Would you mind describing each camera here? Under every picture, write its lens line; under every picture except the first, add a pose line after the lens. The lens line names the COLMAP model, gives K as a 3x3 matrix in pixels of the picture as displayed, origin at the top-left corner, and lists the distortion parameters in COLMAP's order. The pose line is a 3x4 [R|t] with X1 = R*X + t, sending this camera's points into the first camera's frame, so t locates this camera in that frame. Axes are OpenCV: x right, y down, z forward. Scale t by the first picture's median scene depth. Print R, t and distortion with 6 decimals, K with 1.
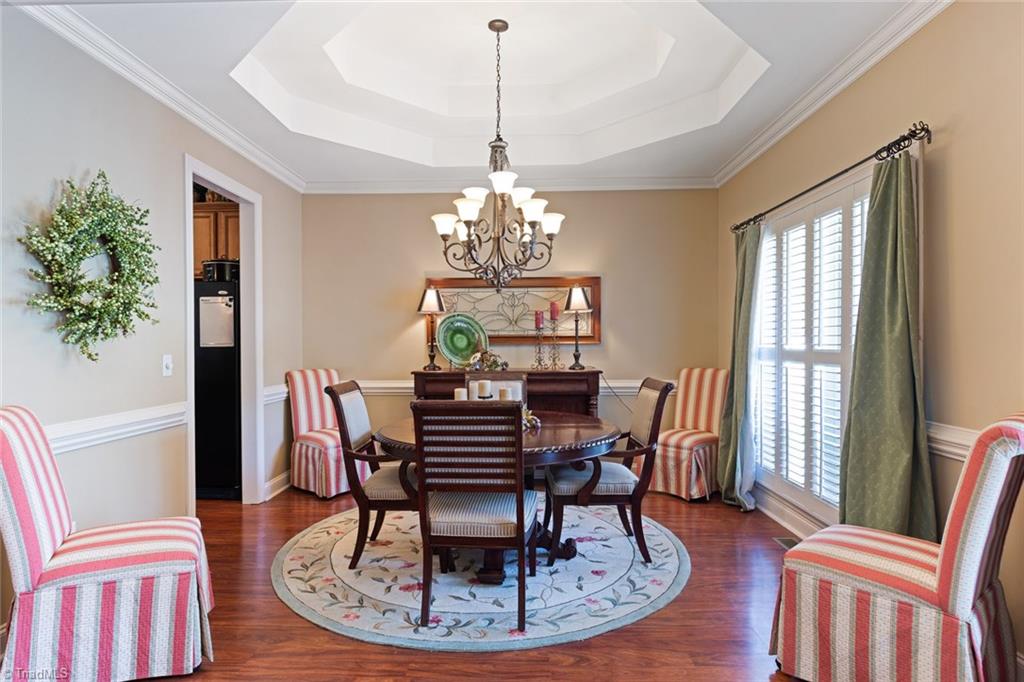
lens RADIAL K [[561.0, 0, 509.4], [0, 561.0, 349.4], [0, 0, 1]] dist [-0.004939, -0.000434]
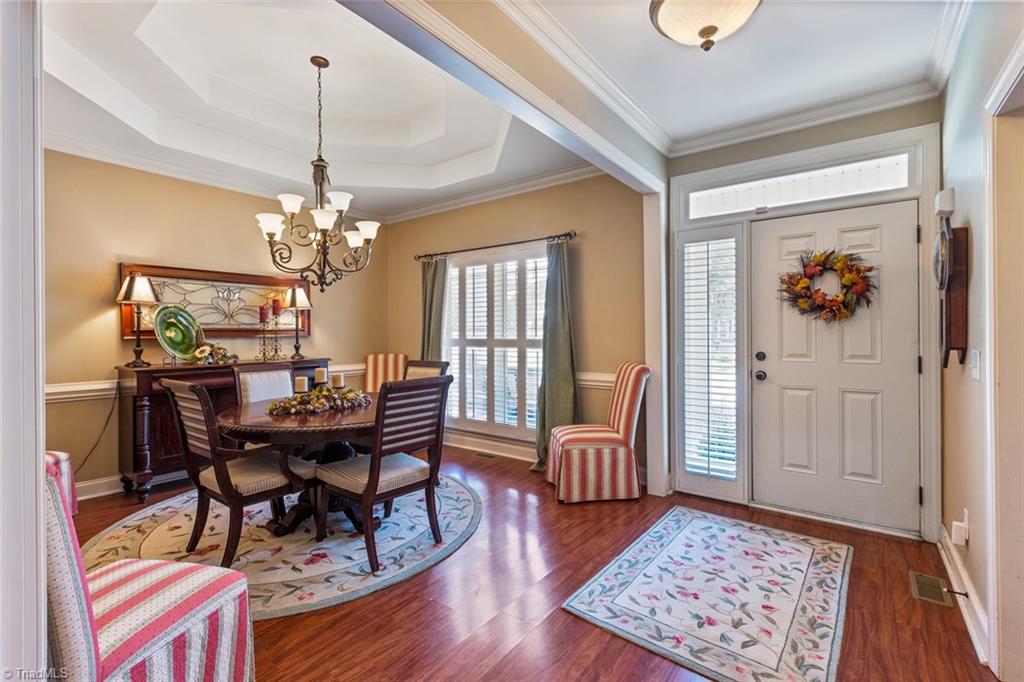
lens RADIAL K [[462.4, 0, 509.8], [0, 462.4, 335.4], [0, 0, 1]] dist [0.000972, 0.000002]
pose [[0.576430, -0.003590, 0.817139, -0.577469], [0.014623, 0.999876, -0.005922, -0.000543], [-0.817016, 0.015362, 0.576411, 0.136369]]
